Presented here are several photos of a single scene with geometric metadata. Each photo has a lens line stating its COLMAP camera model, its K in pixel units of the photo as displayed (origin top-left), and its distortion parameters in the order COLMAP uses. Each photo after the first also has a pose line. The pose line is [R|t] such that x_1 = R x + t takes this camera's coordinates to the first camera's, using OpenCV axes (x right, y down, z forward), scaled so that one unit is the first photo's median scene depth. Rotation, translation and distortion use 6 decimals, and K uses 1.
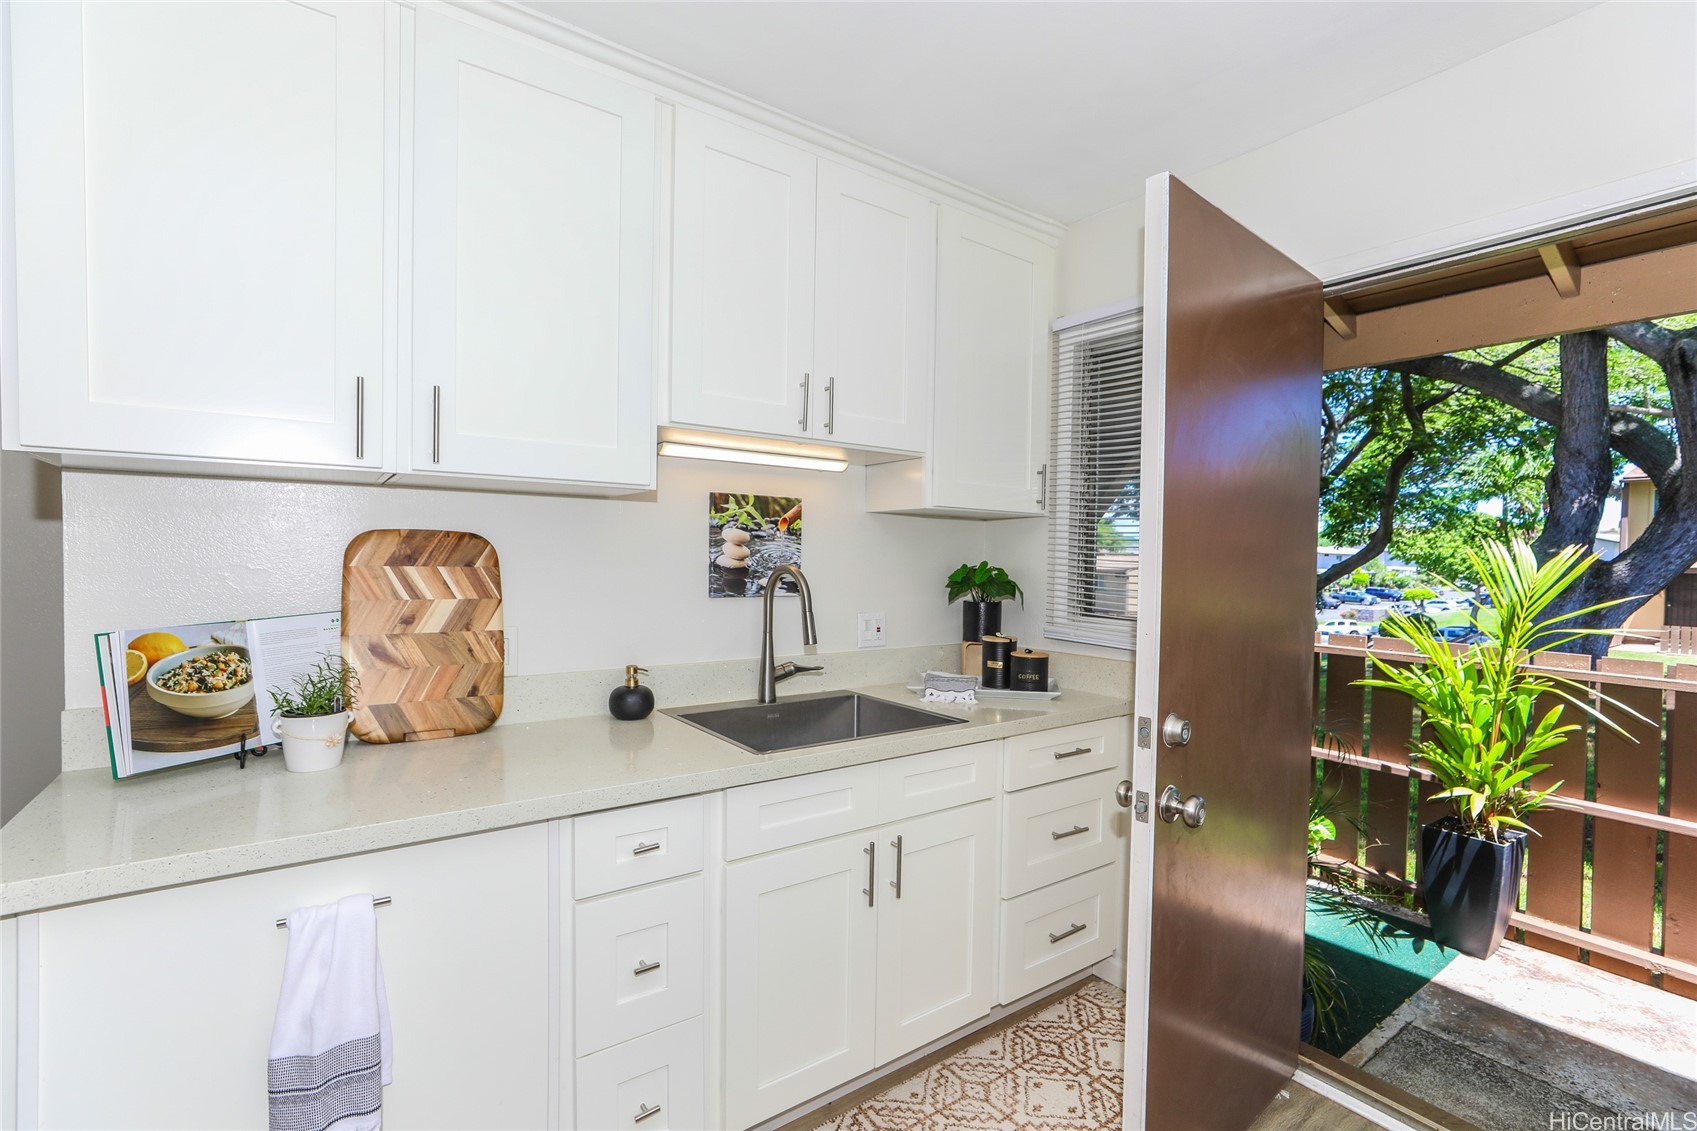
lens RADIAL K [[788.4, 0, 838.8], [0, 788.4, 574.2], [0, 0, 1]] dist [-0.015077, 0.009487]
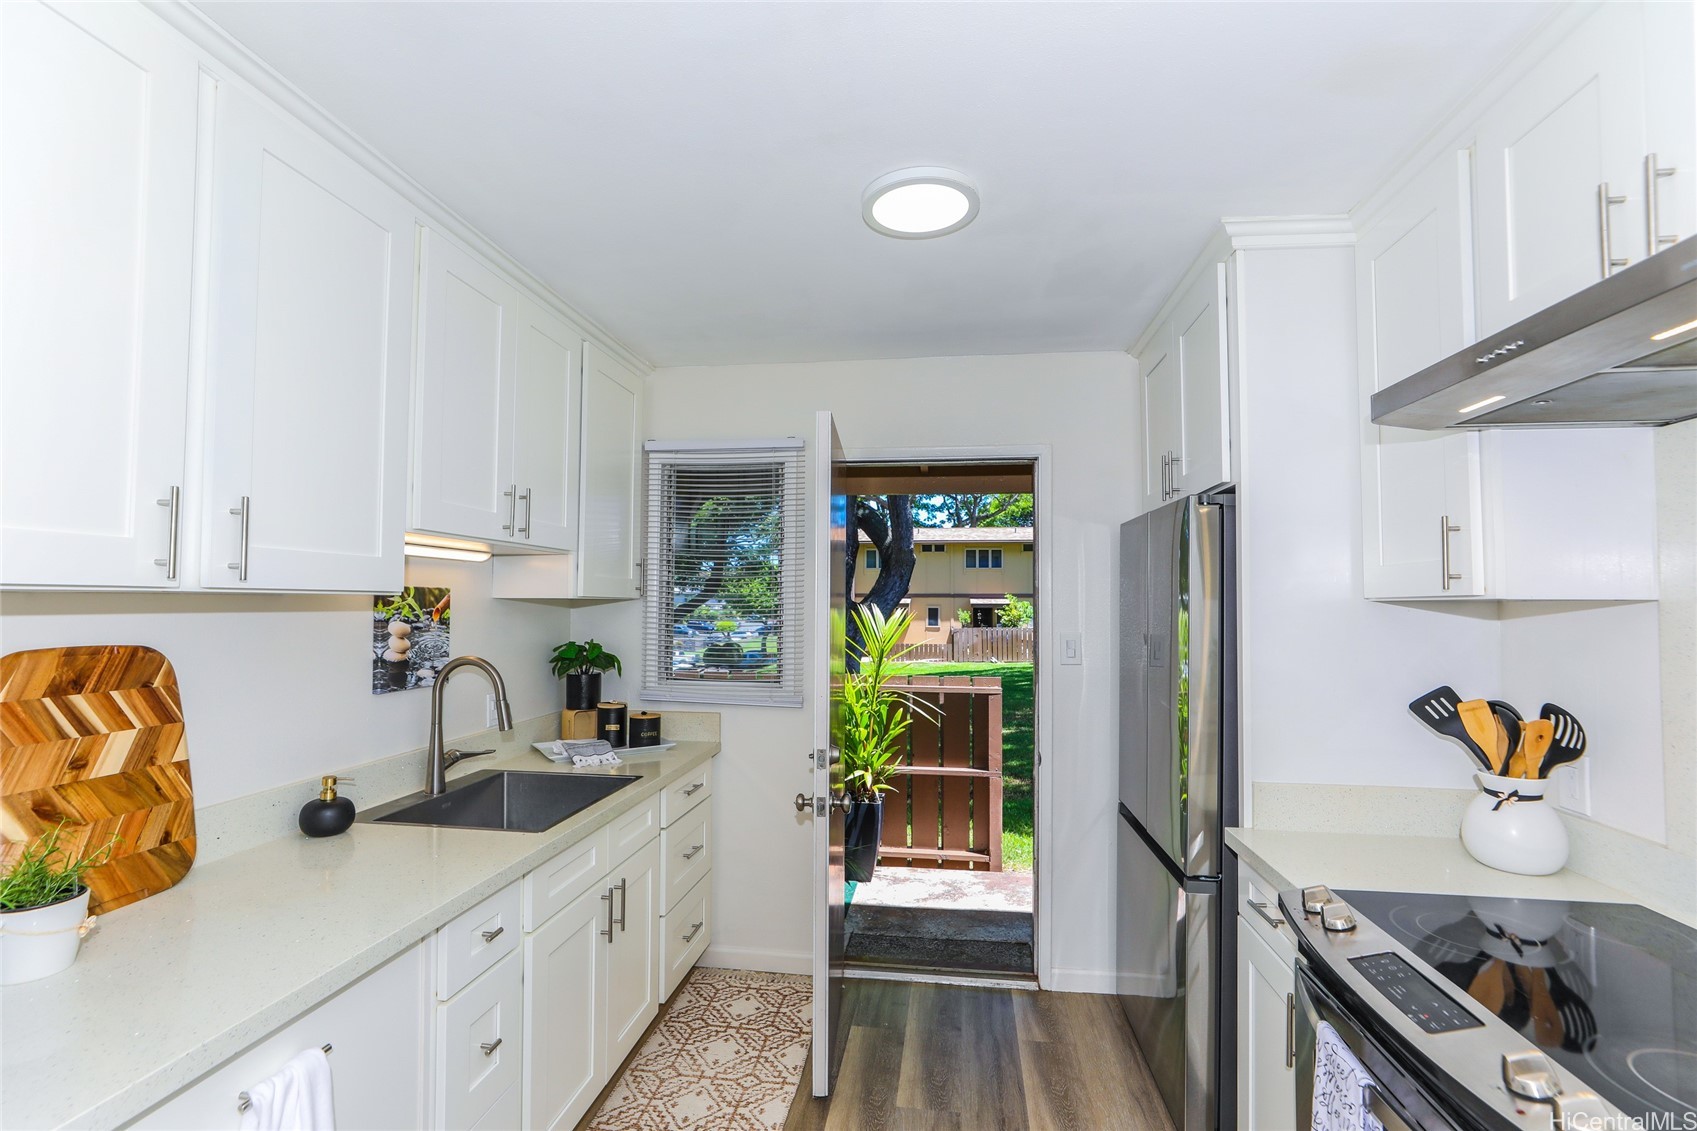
lens RADIAL K [[777.6, 0, 869.0], [0, 777.6, 571.1], [0, 0, 1]] dist [-0.002515, 0.000071]
pose [[0.686280, 0.019603, 0.727074, -0.438611], [0.021420, 0.998658, -0.047143, -0.062861], [-0.727022, 0.047928, 0.684939, -0.099717]]
